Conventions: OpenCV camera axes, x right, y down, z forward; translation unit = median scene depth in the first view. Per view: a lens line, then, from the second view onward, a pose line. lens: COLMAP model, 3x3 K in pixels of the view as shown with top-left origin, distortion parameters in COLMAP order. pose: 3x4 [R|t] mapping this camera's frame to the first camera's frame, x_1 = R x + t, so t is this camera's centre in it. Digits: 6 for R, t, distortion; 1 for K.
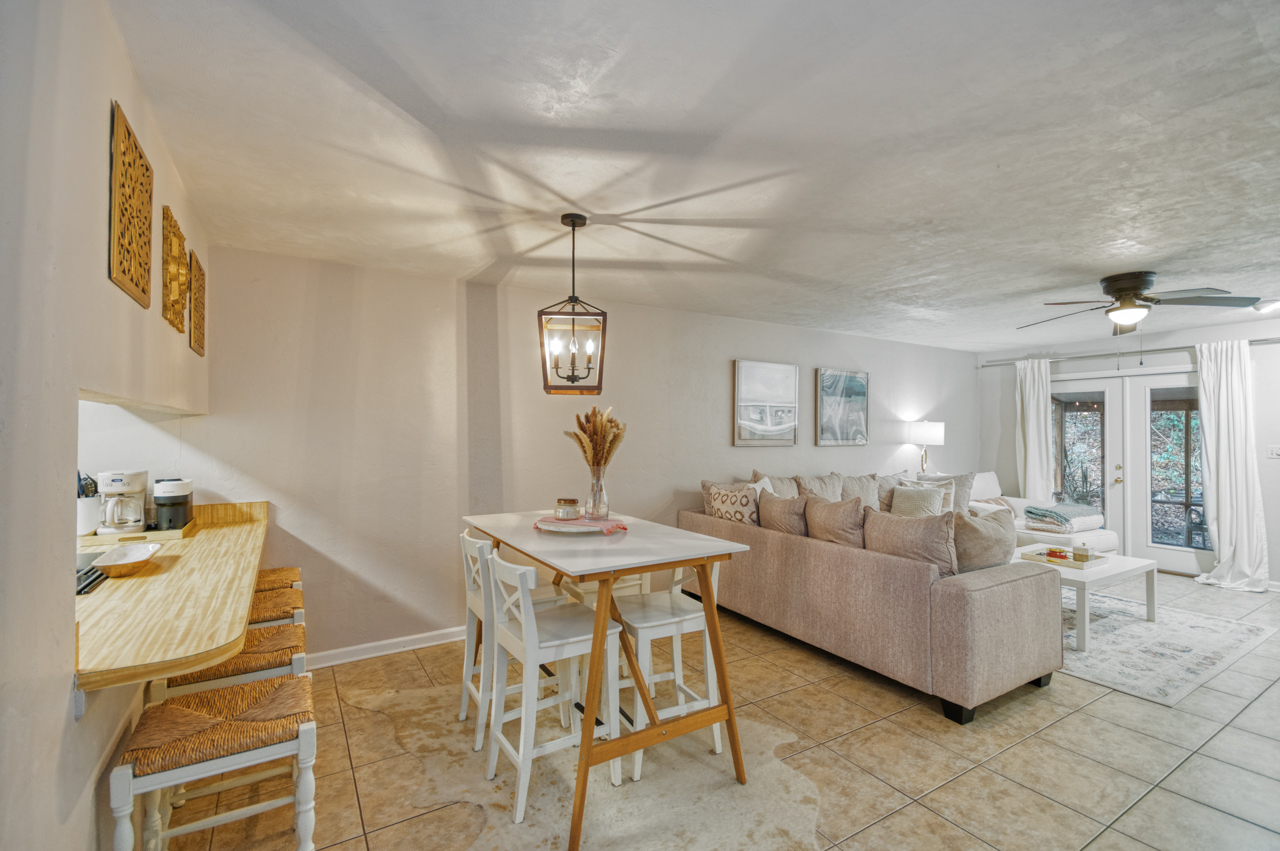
lens RADIAL K [[569.6, 0, 647.3], [0, 569.6, 424.5], [0, 0, 1]] dist [0.051466, -0.026292]
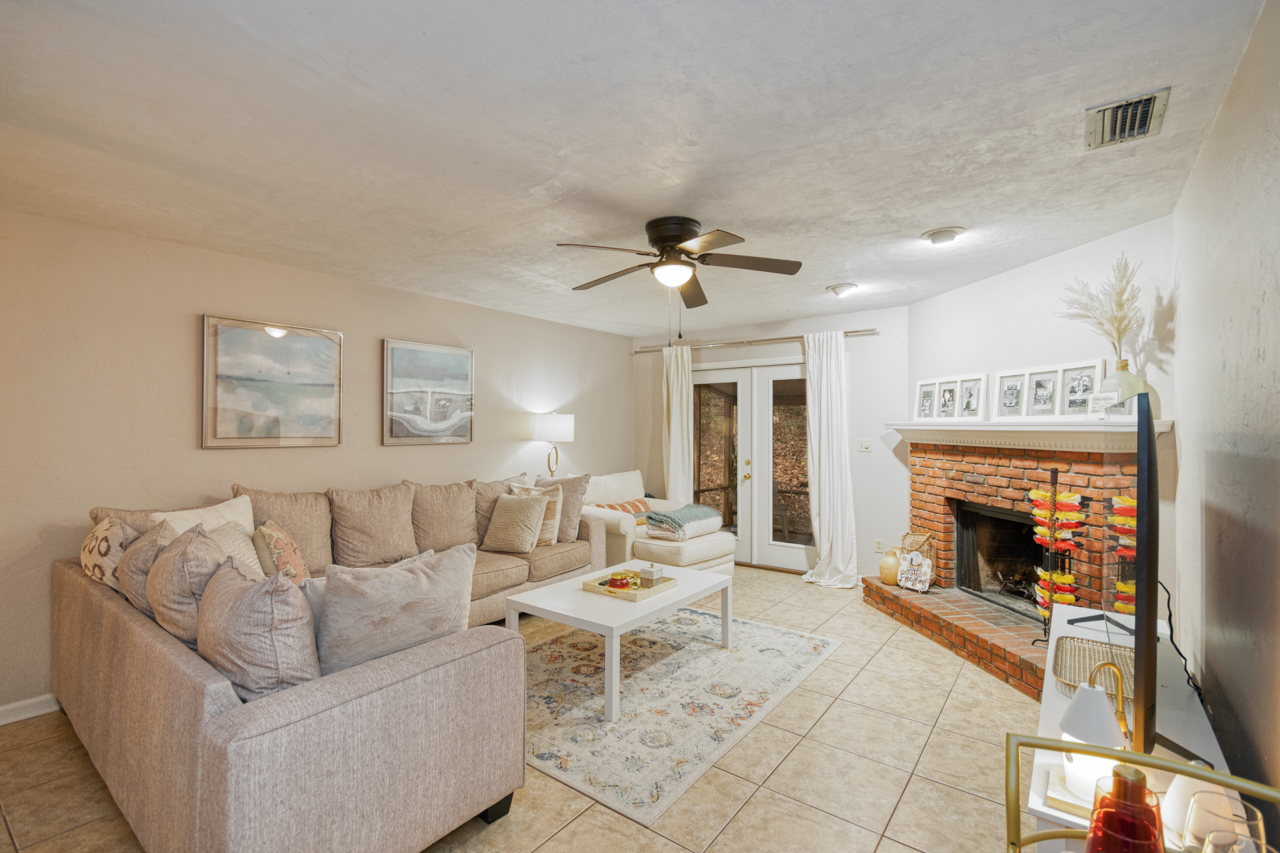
lens RADIAL K [[576.9, 0, 640.0], [0, 576.9, 426.5], [0, 0, 1]] dist [-0.000022, -0.000165]
pose [[0.935896, -0.001898, 0.352273, 0.369116], [-0.002913, 0.999910, 0.013128, 0.003308], [-0.352266, -0.013313, 0.935805, 0.213881]]
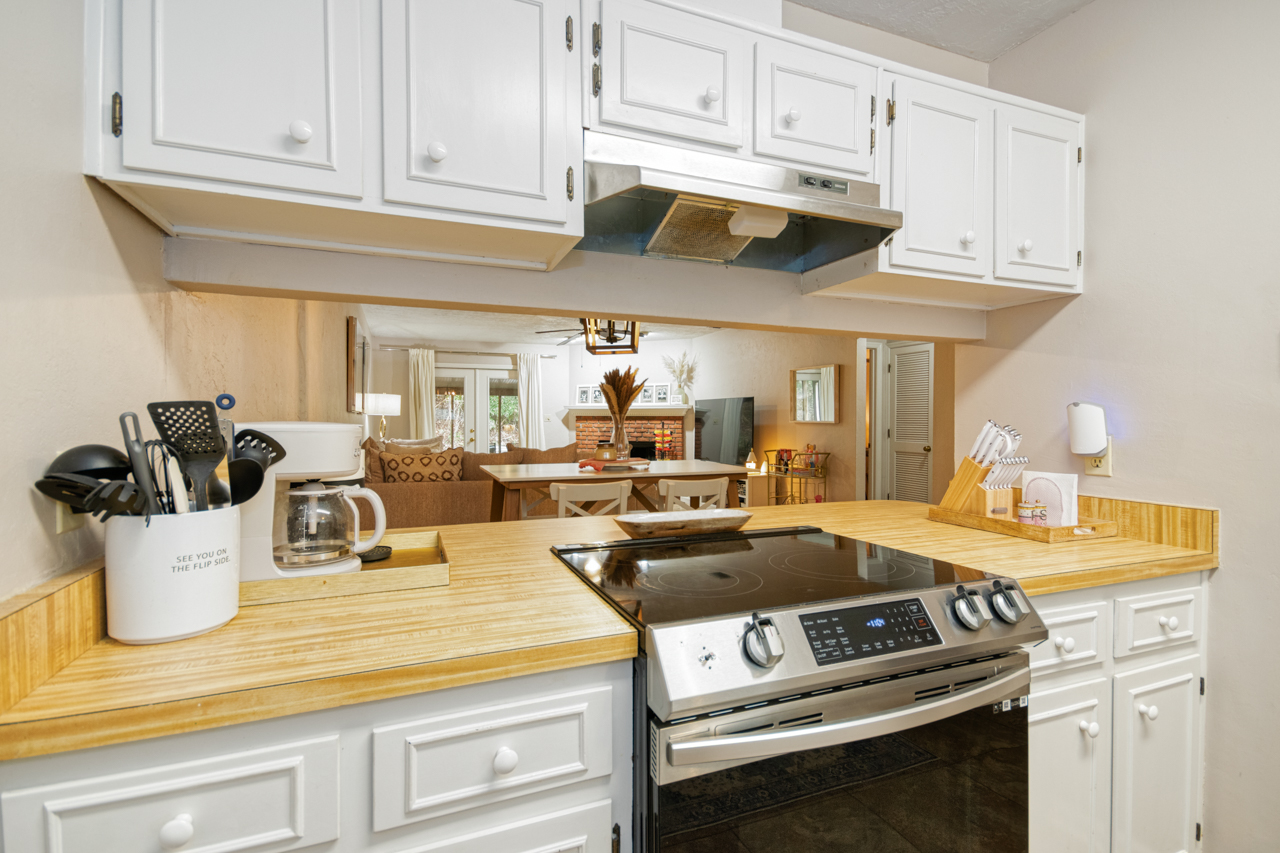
lens RADIAL K [[584.6, 0, 642.2], [0, 584.6, 424.9], [0, 0, 1]] dist [0.026165, -0.013609]
pose [[0.188839, -0.010550, 0.981951, -0.647509], [-0.012507, 0.999835, 0.013147, 0.040027], [-0.981928, -0.014764, 0.188676, 0.360360]]
